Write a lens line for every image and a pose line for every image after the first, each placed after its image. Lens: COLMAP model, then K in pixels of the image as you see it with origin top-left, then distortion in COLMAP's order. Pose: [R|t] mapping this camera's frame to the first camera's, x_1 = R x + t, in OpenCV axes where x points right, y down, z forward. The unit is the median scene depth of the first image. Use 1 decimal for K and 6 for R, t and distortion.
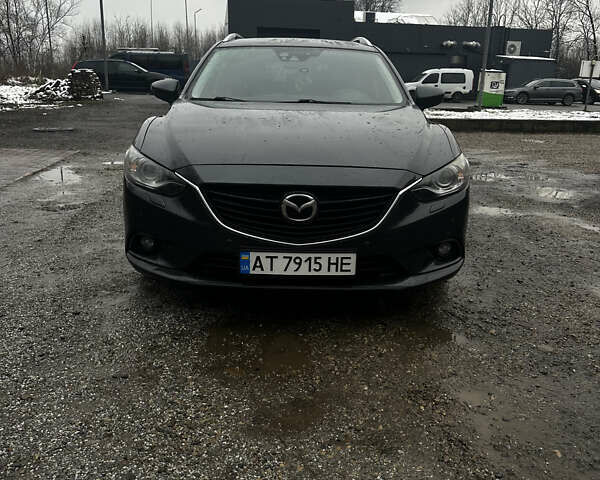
lens RADIAL K [[528.8, 0, 316.0], [0, 528.8, 238.9], [0, 0, 1]] dist [0.148719, -0.261823]
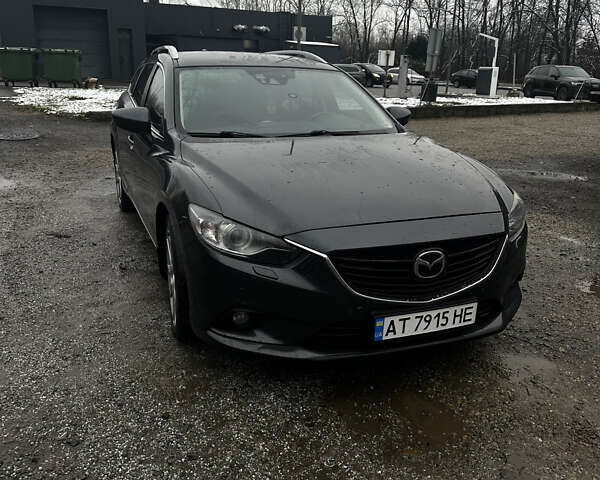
lens RADIAL K [[528.8, 0, 316.0], [0, 528.8, 238.9], [0, 0, 1]] dist [0.148719, -0.261823]
pose [[0.937370, -0.108591, 0.330977, -0.524022], [0.099762, 0.994056, 0.043603, -0.163006], [-0.333744, -0.007853, 0.942631, 0.158218]]
